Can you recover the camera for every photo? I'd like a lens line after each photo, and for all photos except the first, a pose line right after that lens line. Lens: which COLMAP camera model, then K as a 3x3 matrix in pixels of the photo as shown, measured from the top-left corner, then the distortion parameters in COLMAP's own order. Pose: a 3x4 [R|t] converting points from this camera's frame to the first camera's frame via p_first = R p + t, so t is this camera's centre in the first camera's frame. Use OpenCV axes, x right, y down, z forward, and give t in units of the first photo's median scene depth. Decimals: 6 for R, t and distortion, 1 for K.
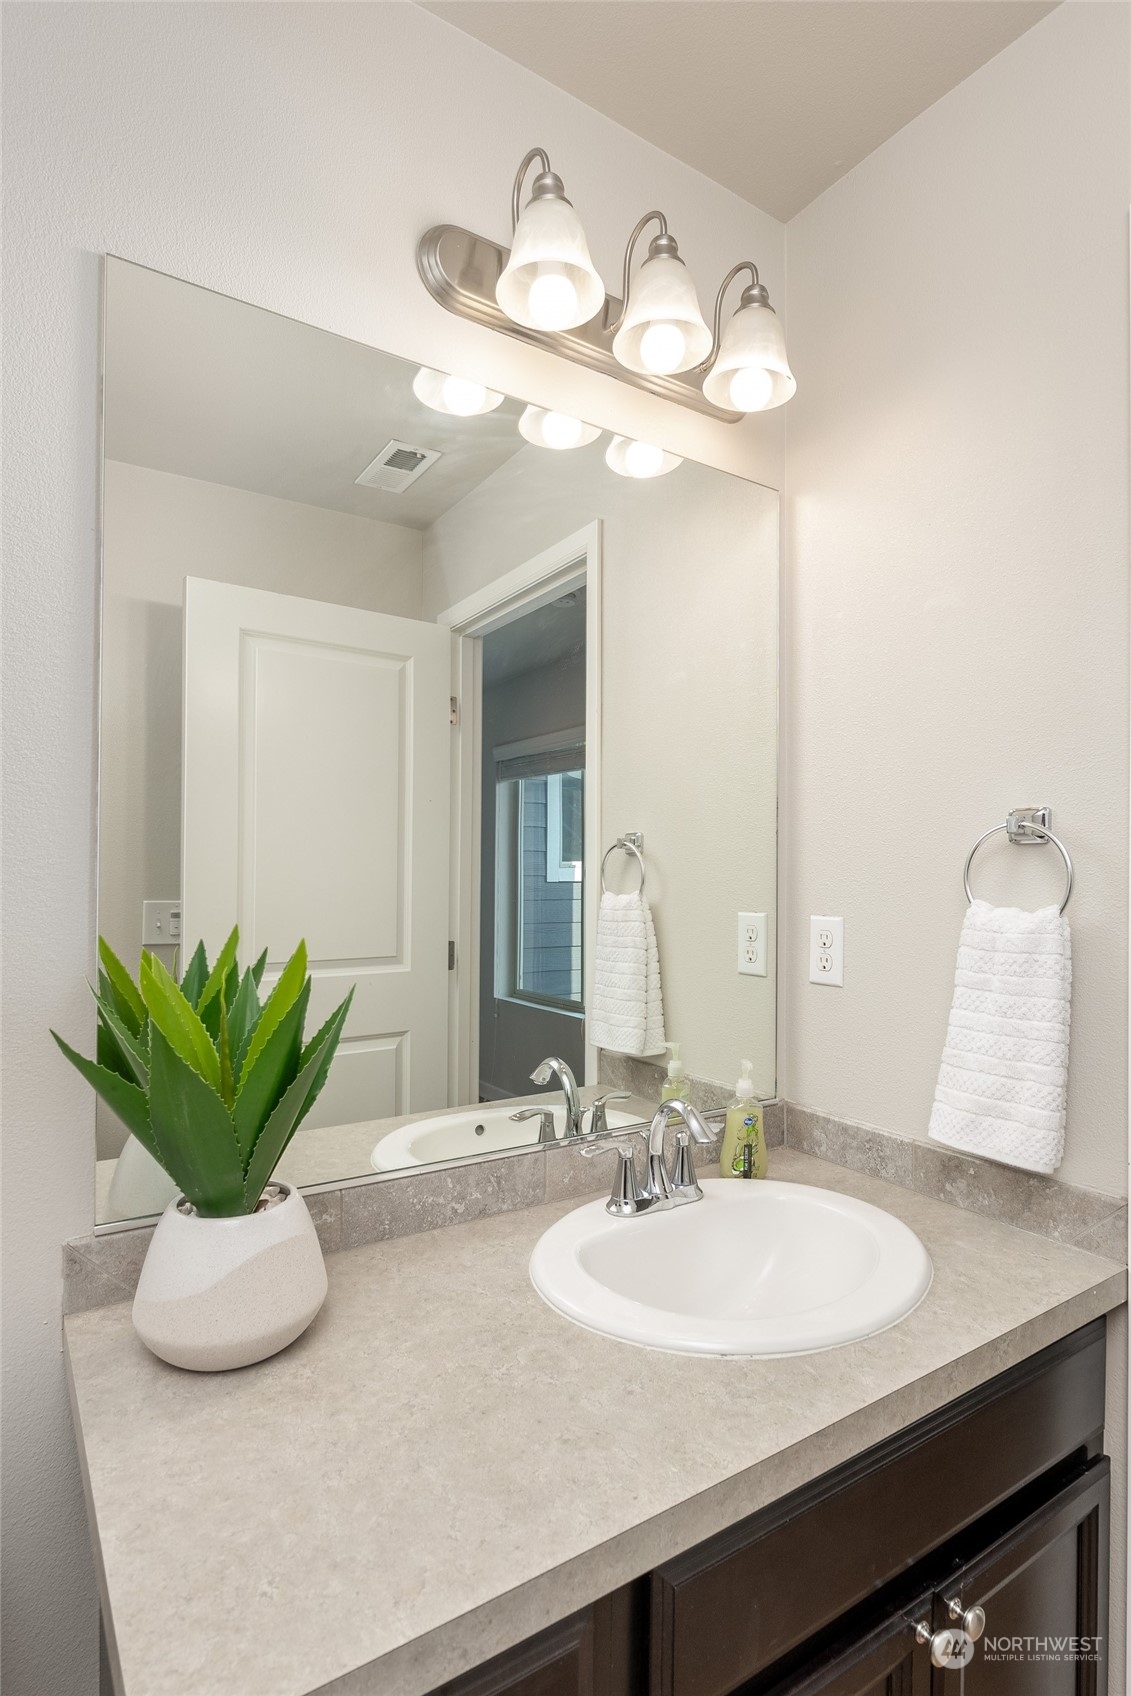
lens RADIAL K [[859.3, 0, 548.3], [0, 859.3, 880.6], [0, 0, 1]] dist [-0.006637, -0.000567]
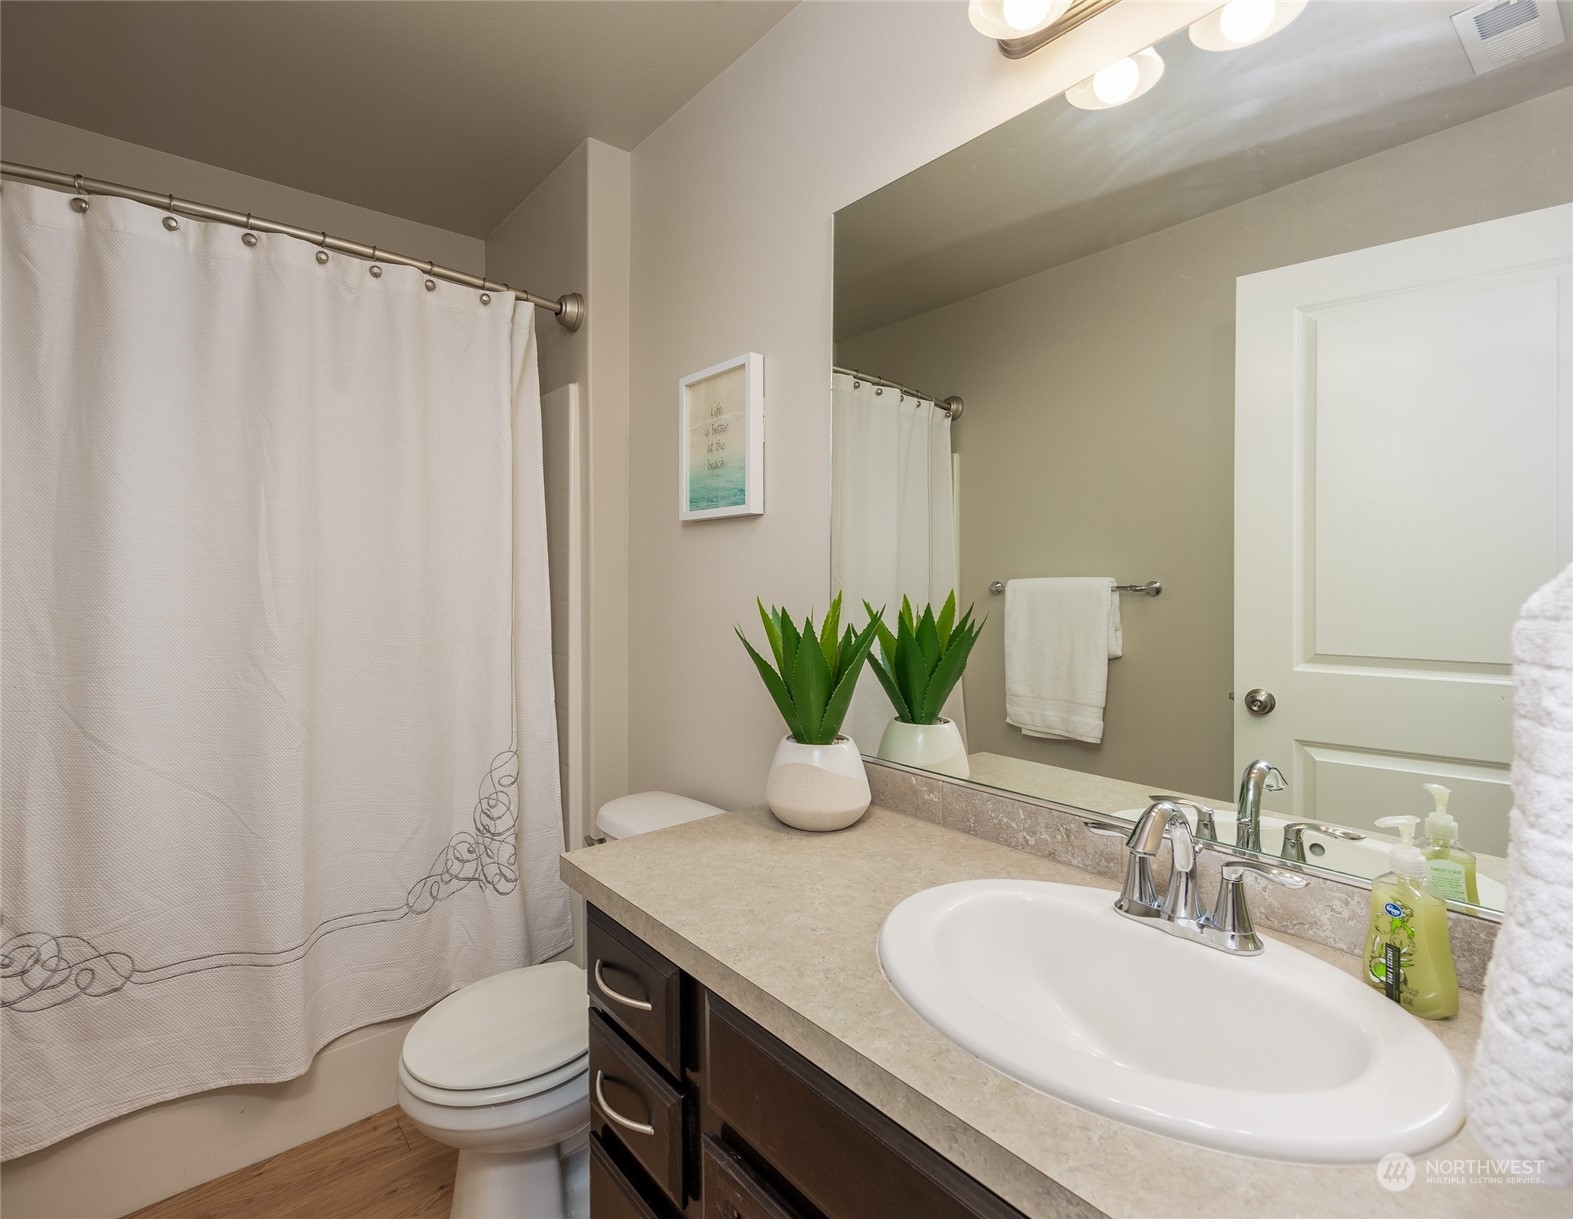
lens RADIAL K [[766.3, 0, 777.9], [0, 766.3, 580.5], [0, 0, 1]] dist [-0.001209, -0.000291]
pose [[0.125691, -0.002690, -0.992066, 0.879531], [-0.005170, 0.999981, -0.003366, 0.046713], [0.992056, 0.005552, 0.125675, 0.558193]]
